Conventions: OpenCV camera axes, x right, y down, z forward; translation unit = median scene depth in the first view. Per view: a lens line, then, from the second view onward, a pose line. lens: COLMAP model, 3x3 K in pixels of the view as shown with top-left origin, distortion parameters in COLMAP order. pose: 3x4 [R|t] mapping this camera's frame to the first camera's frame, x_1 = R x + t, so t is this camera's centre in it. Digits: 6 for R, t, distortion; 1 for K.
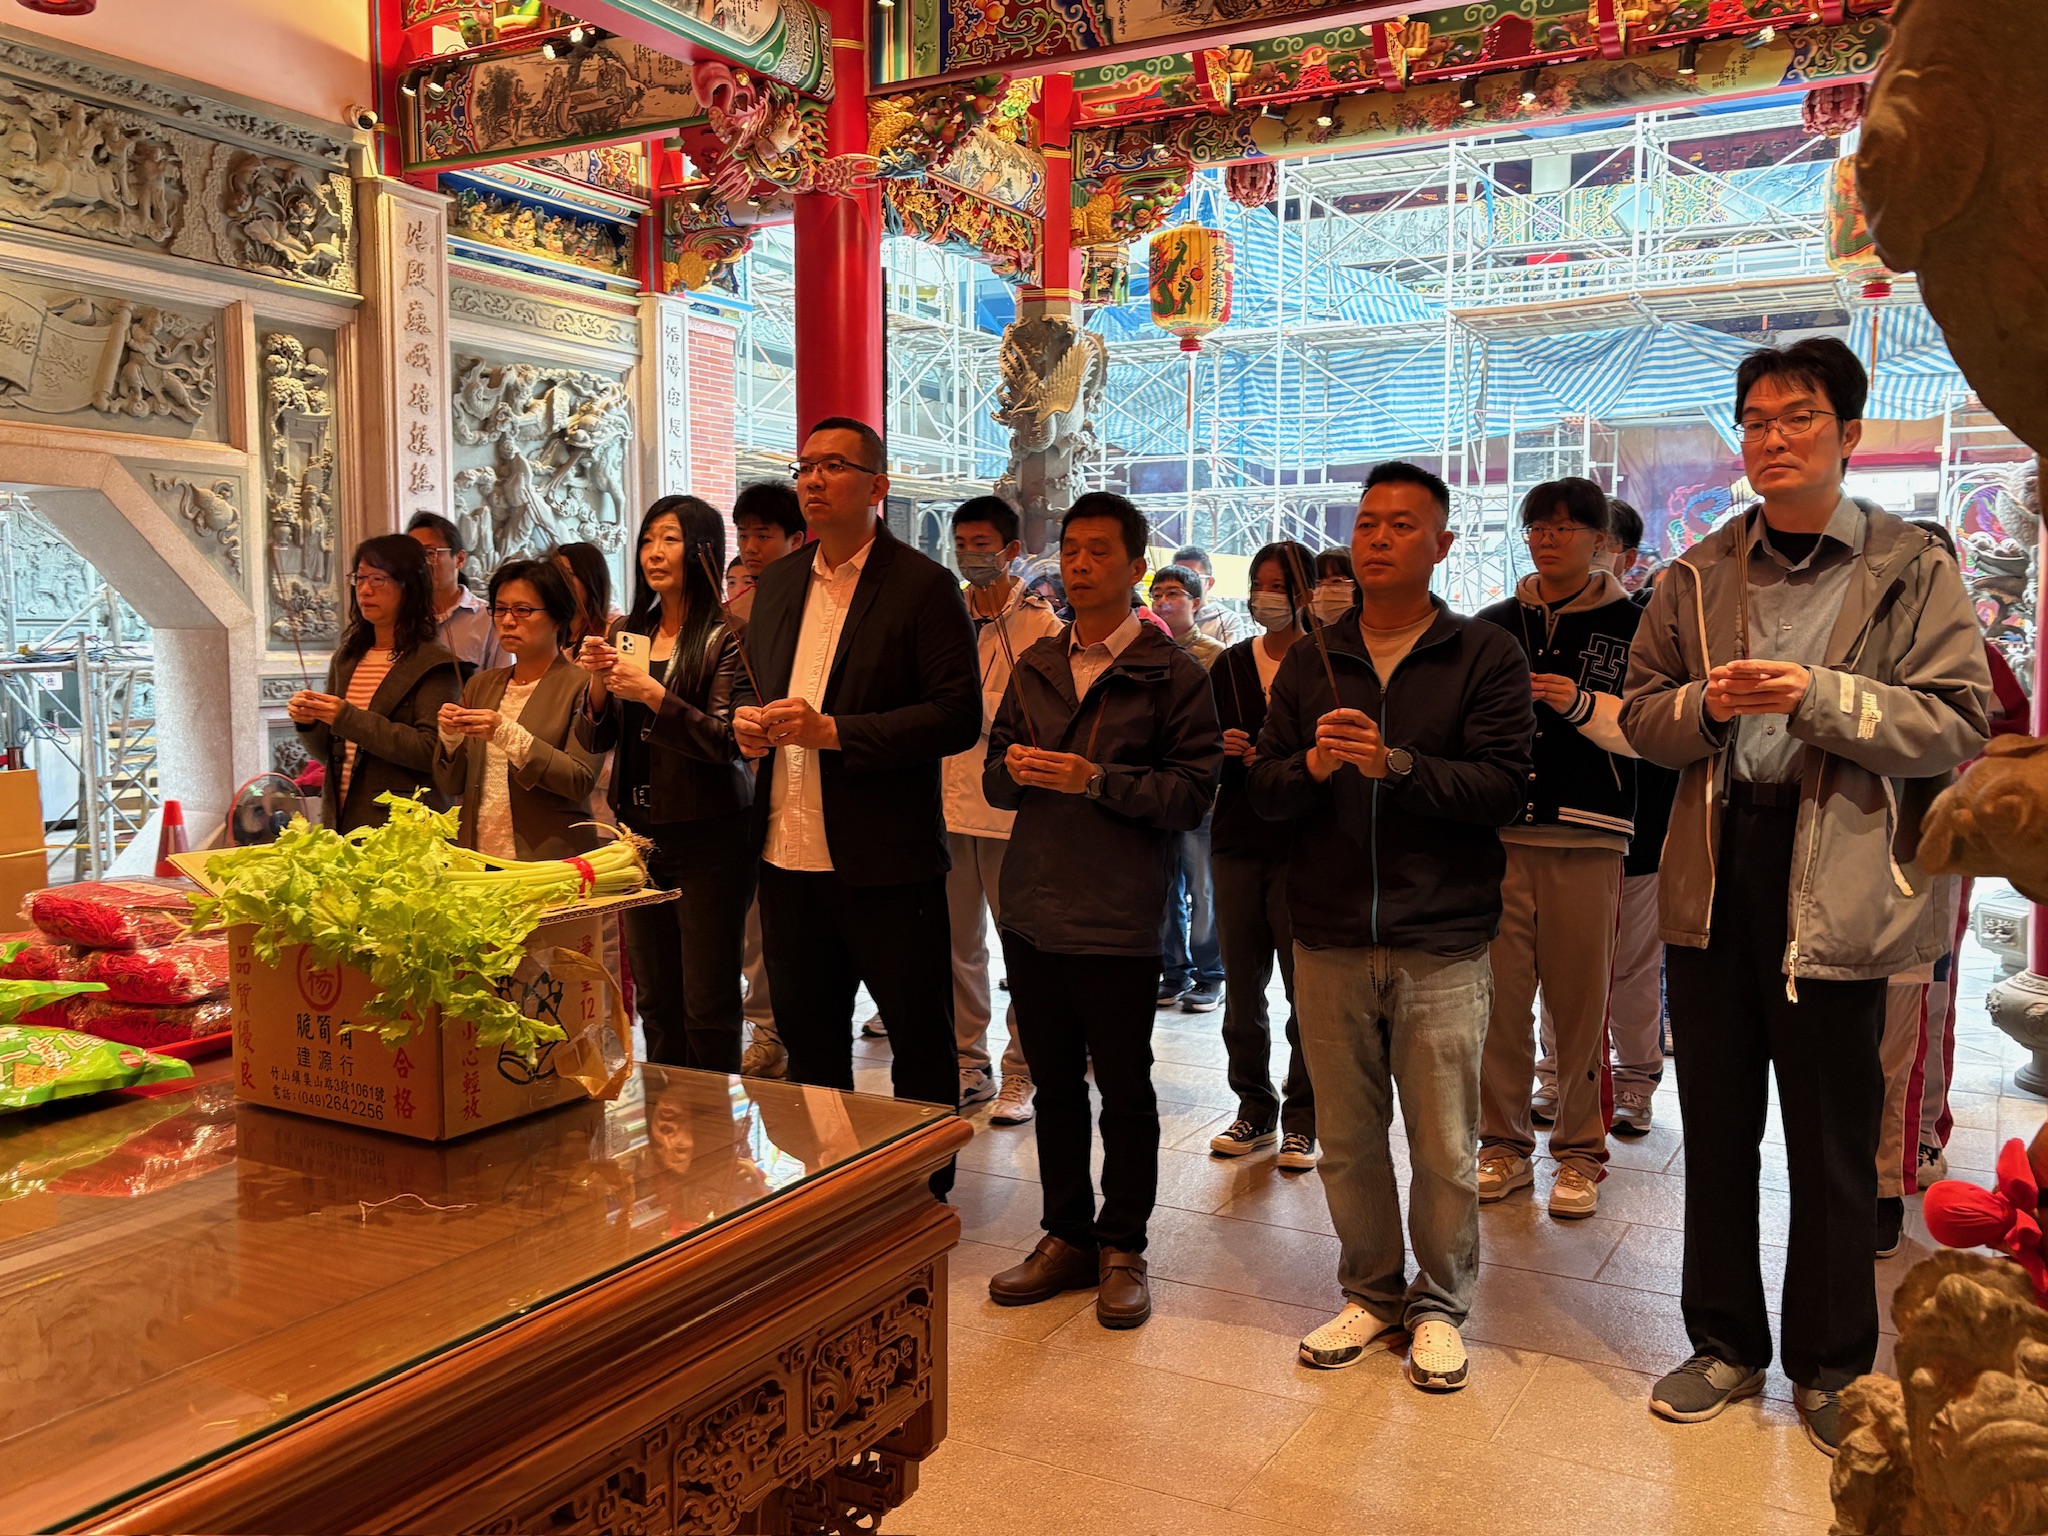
lens RADIAL K [[1797.4, 0, 1023.8], [0, 1797.4, 769.2], [0, 0, 1]] dist [0.006178, 0.002113]
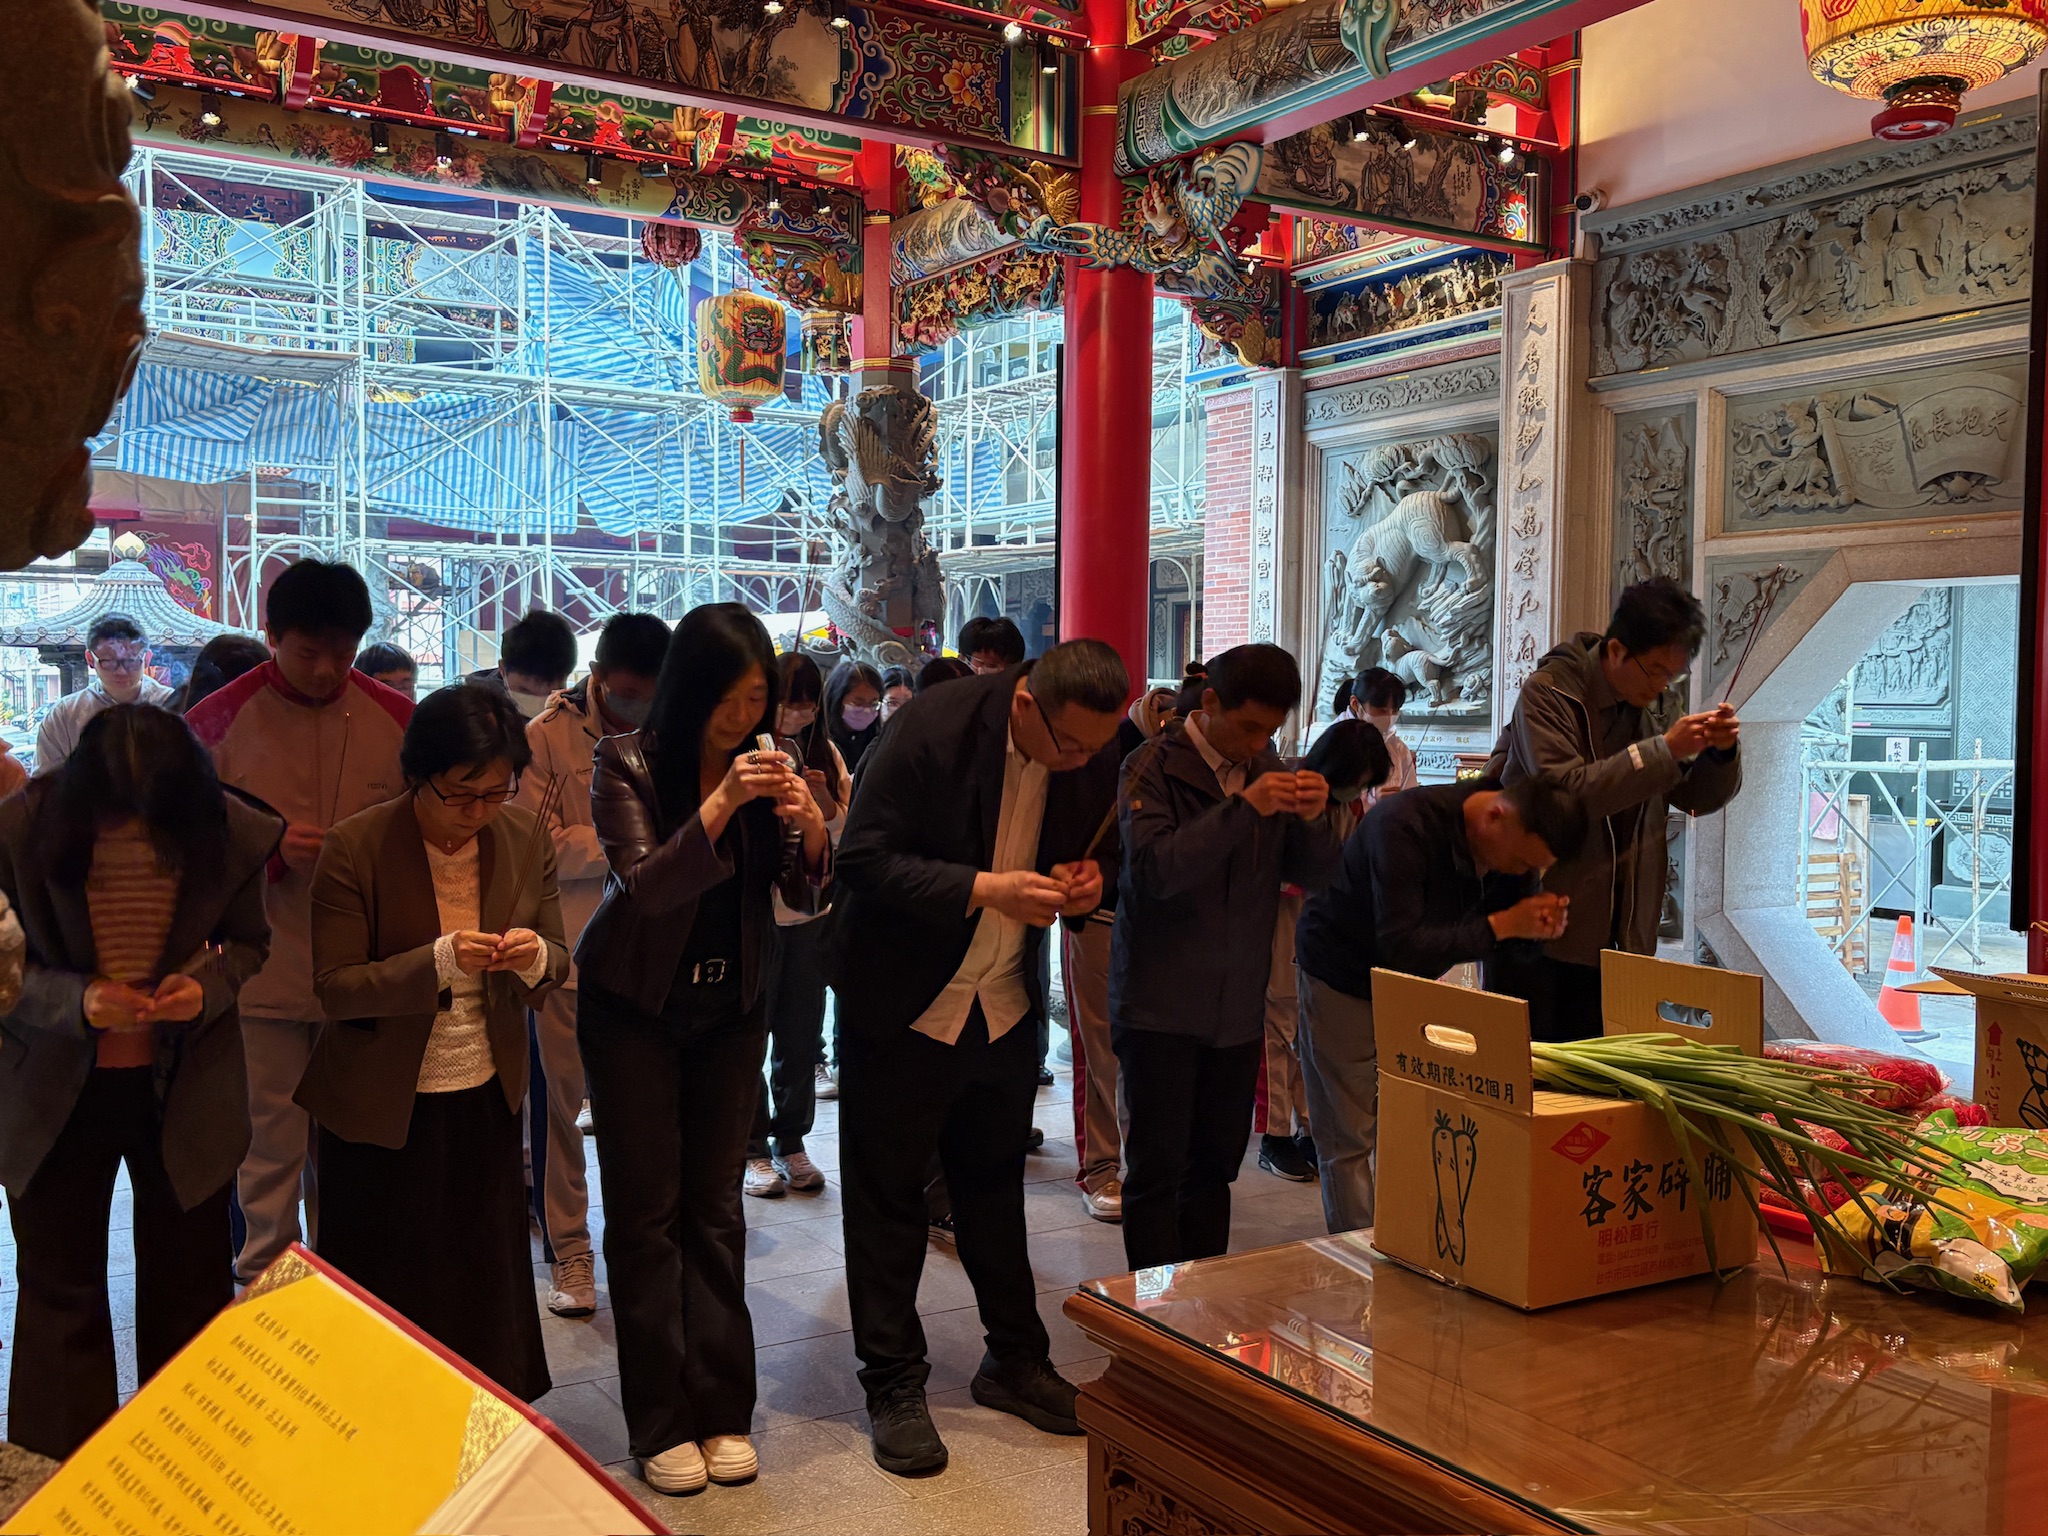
lens RADIAL K [[1927.9, 0, 1023.3], [0, 1927.9, 771.0], [0, 0, 1]] dist [-0.007672, 0.000000]
pose [[0.505020, -0.021624, 0.862837, -0.196474], [0.053798, 0.998531, -0.006463, -0.004358], [-0.861430, 0.049683, 0.505441, 0.080123]]
